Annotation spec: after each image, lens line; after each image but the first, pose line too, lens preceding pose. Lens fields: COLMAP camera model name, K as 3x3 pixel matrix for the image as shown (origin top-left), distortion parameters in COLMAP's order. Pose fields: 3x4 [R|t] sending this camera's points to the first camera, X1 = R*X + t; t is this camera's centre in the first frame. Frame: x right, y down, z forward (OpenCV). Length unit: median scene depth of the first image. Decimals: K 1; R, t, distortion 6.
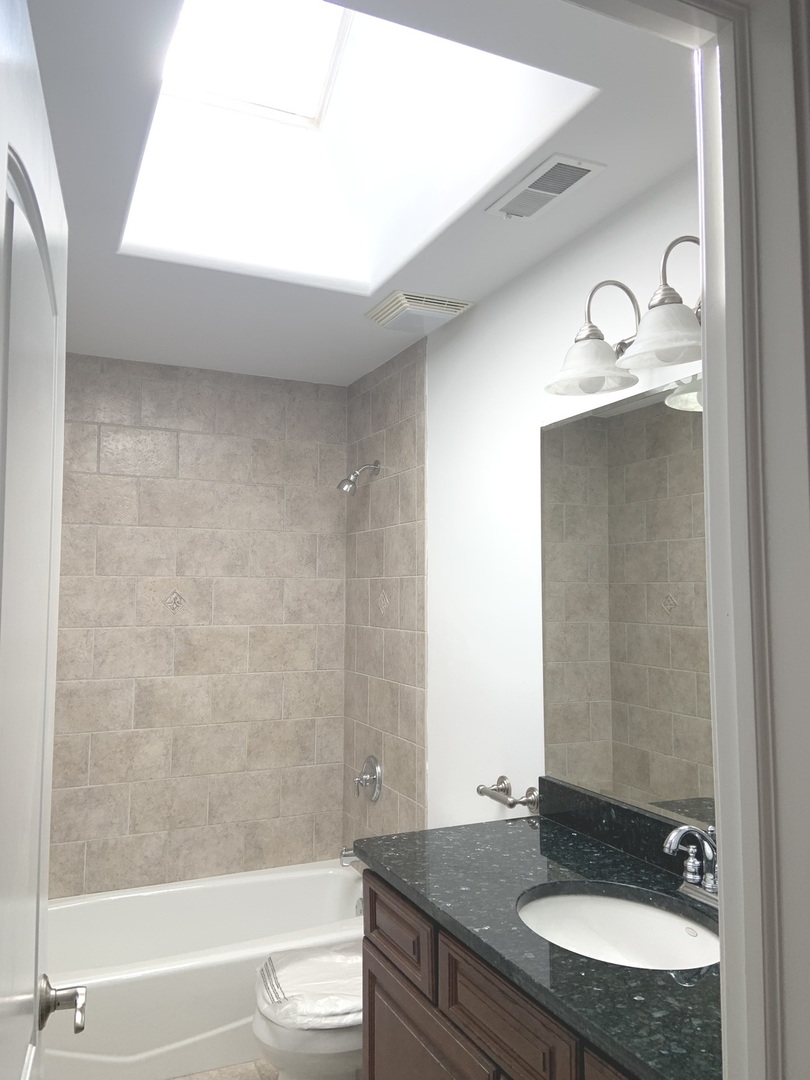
lens RADIAL K [[814.3, 0, 400.1], [0, 814.3, 510.1], [0, 0, 1]] dist [0.035212, -0.069285]
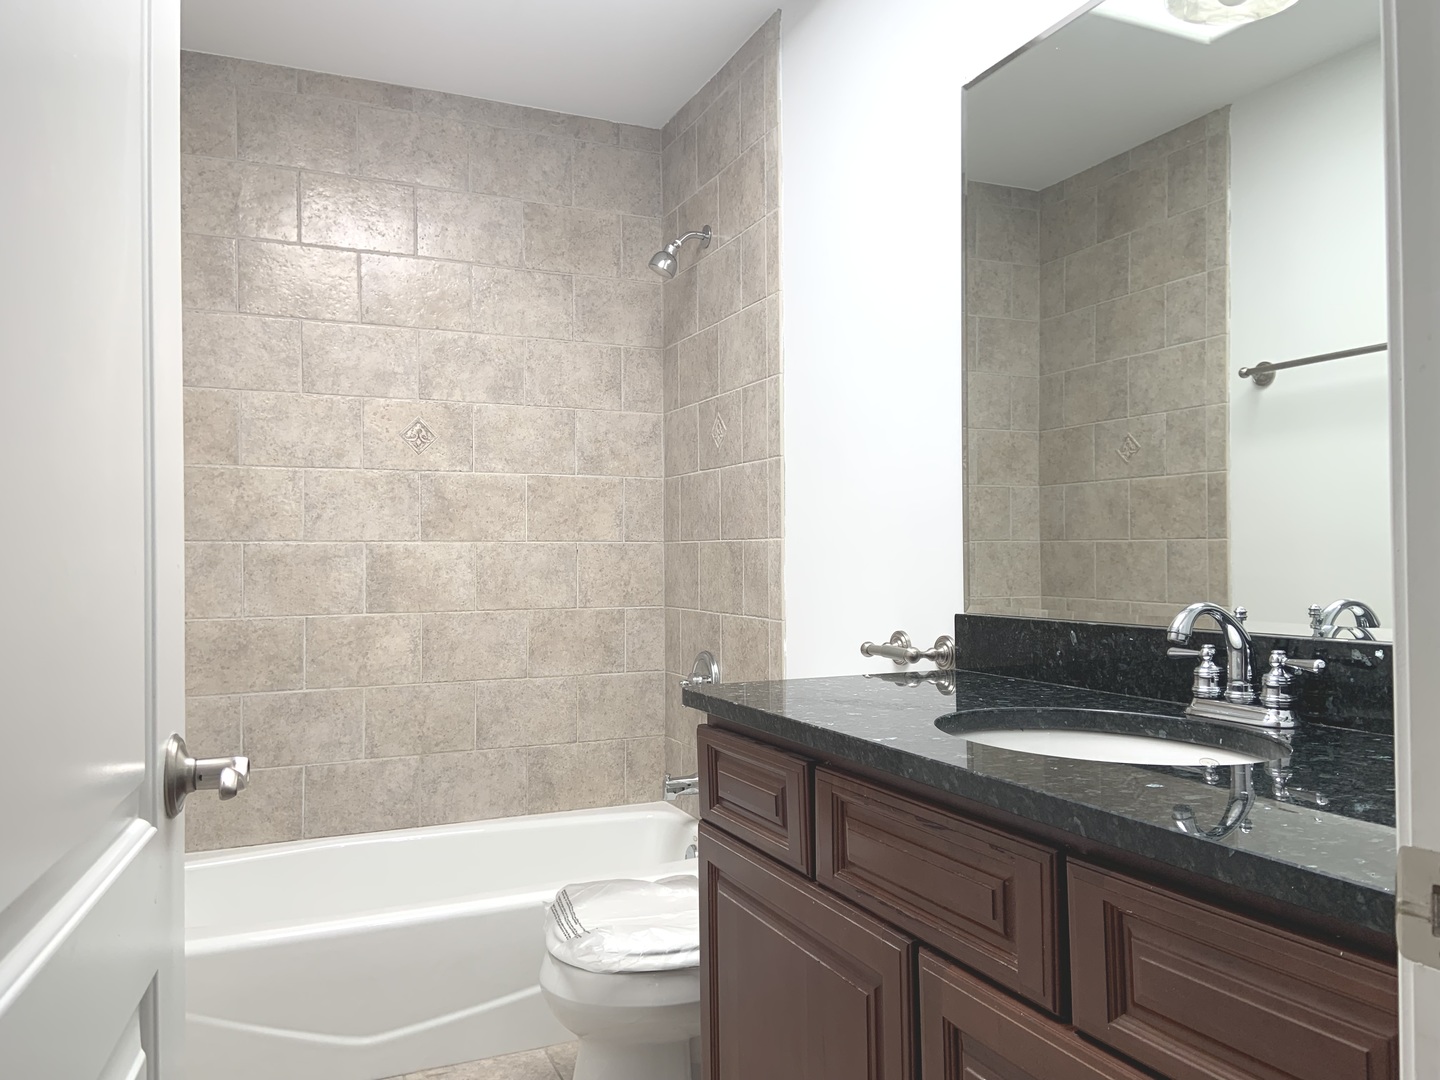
lens RADIAL K [[1085.8, 0, 723.0], [0, 1085.8, 534.4], [0, 0, 1]] dist [0.035212, -0.069285]
pose [[0.999863, -0.011332, -0.012066, -0.006971], [0.012227, 0.996963, 0.076907, 0.131806], [0.011158, -0.077044, 0.996965, 0.075296]]
